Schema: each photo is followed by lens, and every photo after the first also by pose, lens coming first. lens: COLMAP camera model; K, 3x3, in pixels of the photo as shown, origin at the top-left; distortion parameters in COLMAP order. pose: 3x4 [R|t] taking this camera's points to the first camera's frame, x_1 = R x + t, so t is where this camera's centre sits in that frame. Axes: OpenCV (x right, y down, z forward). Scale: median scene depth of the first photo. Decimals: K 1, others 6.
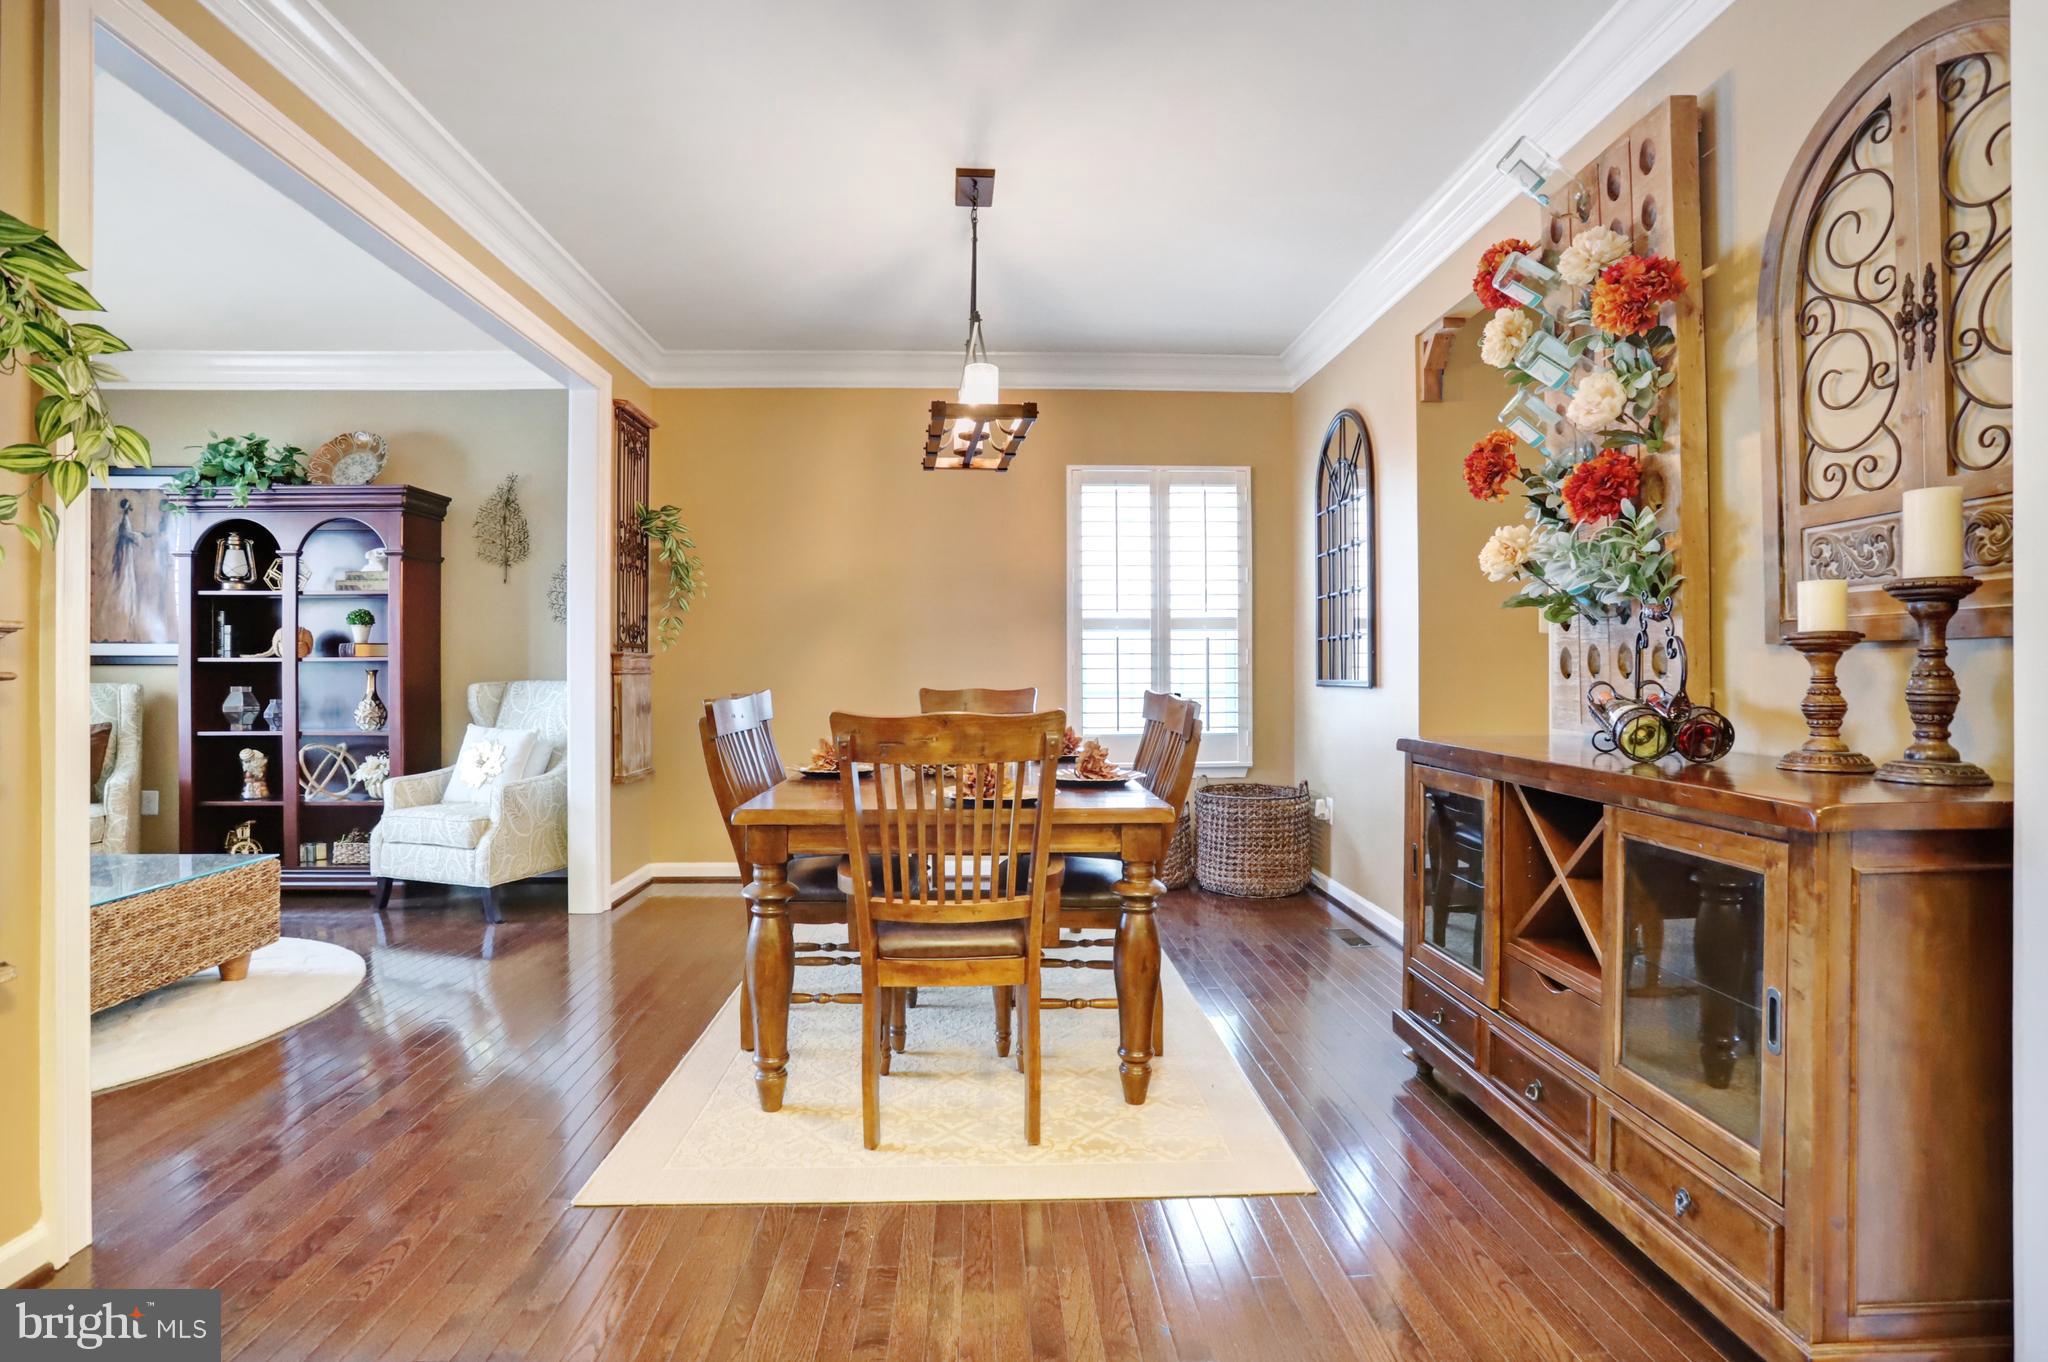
lens RADIAL K [[987.4, 0, 1027.3], [0, 987.4, 665.9], [0, 0, 1]] dist [0.021383, 0.000866]
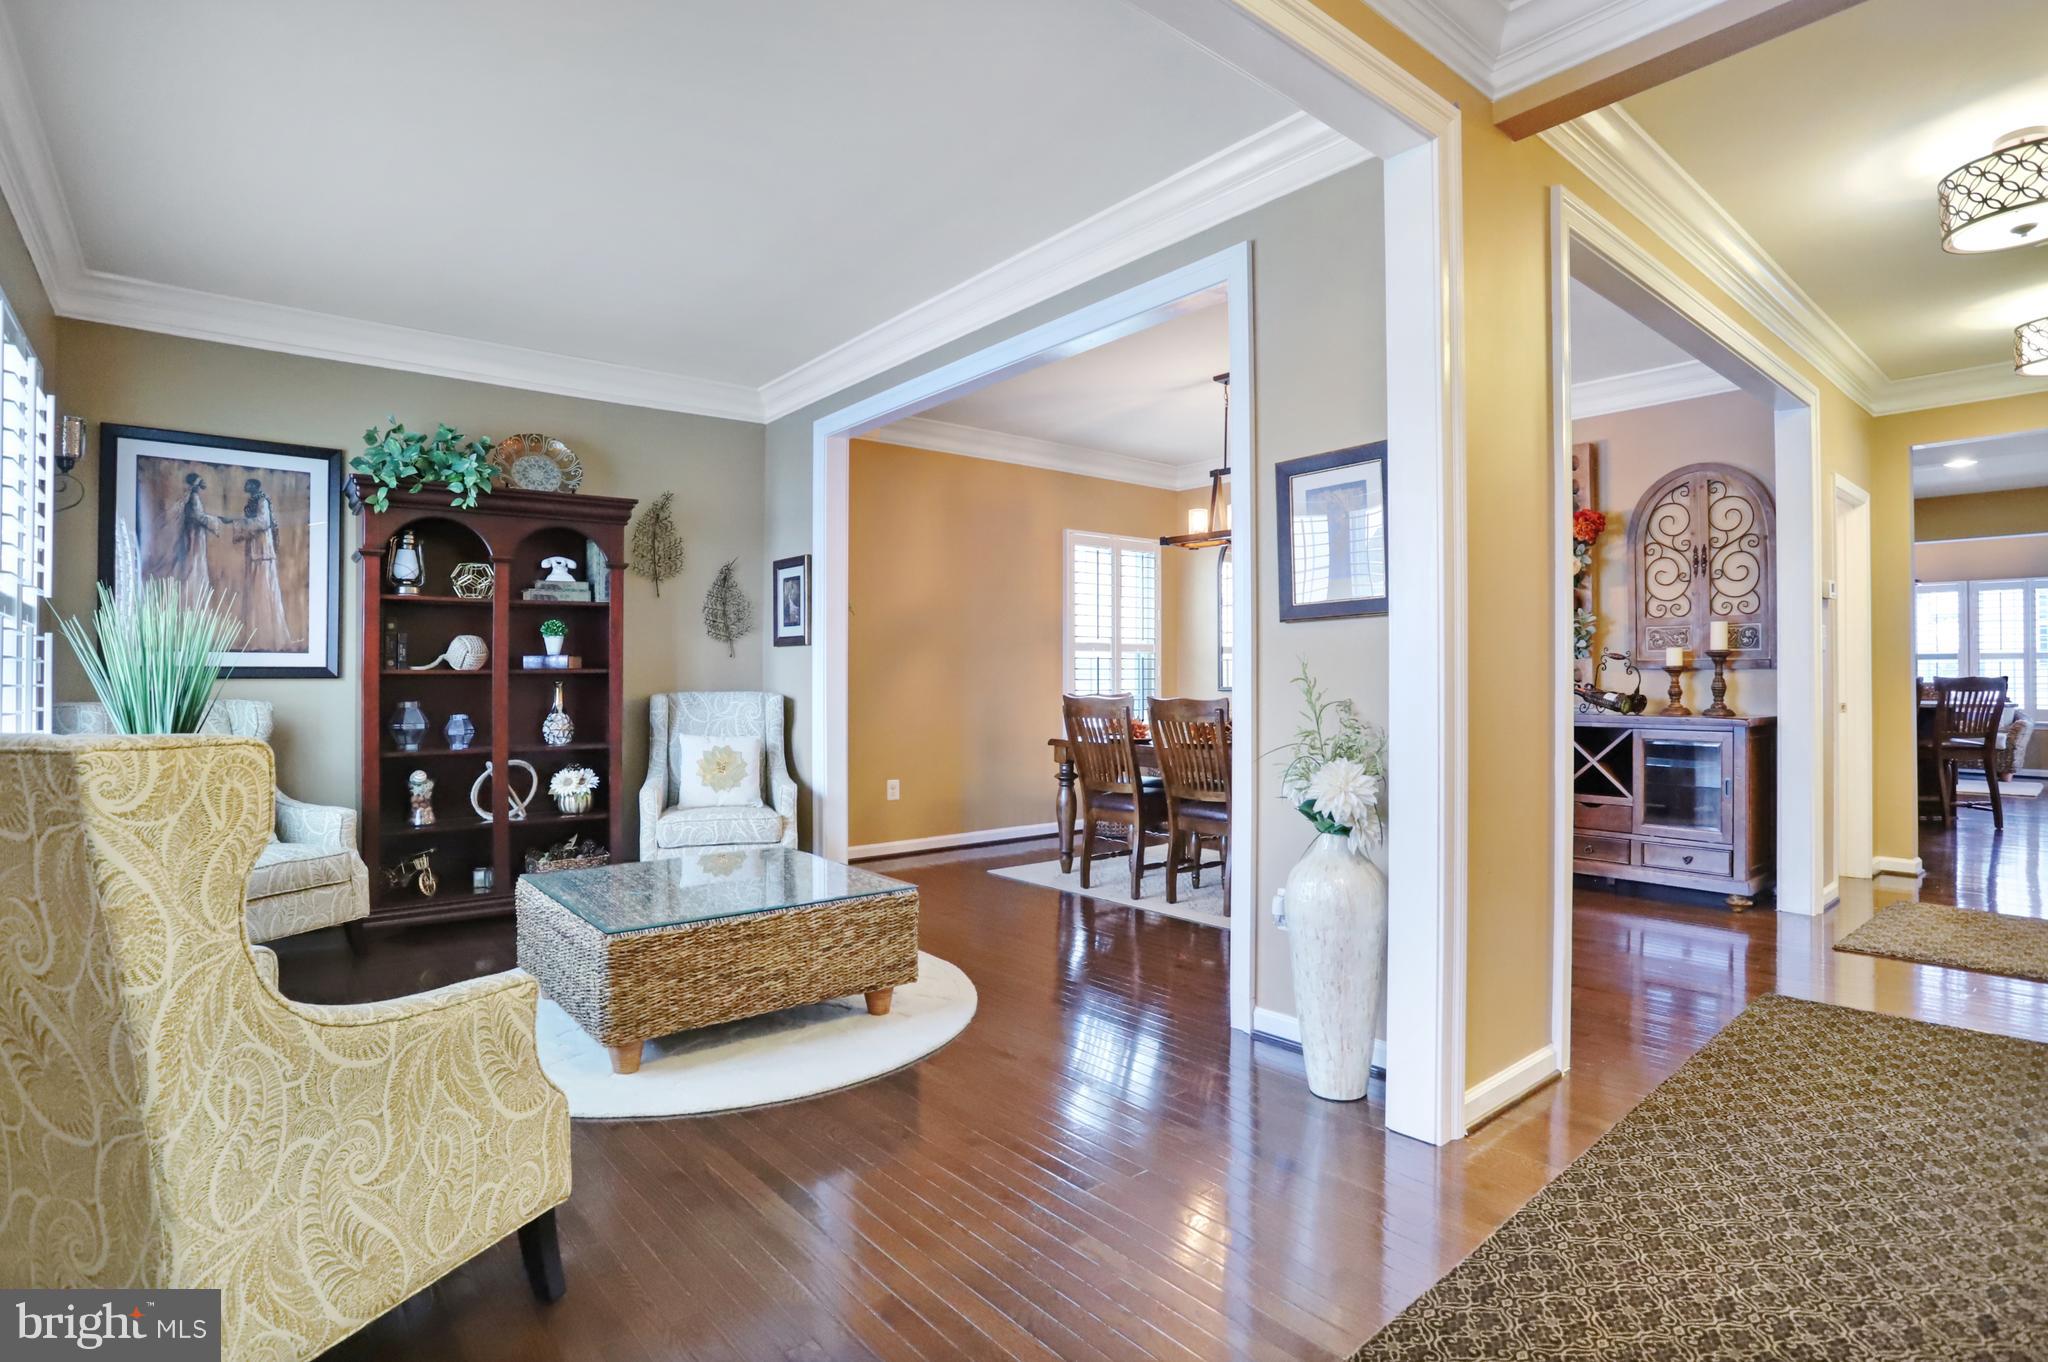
lens RADIAL K [[1002.9, 0, 1028.5], [0, 1002.9, 672.0], [0, 0, 1]] dist [-0.000865, 0.000789]
pose [[0.795395, 0.002635, 0.606086, -0.889536], [0.000344, 0.999988, -0.004799, -0.001249], [-0.606091, 0.004025, 0.795385, -0.055950]]
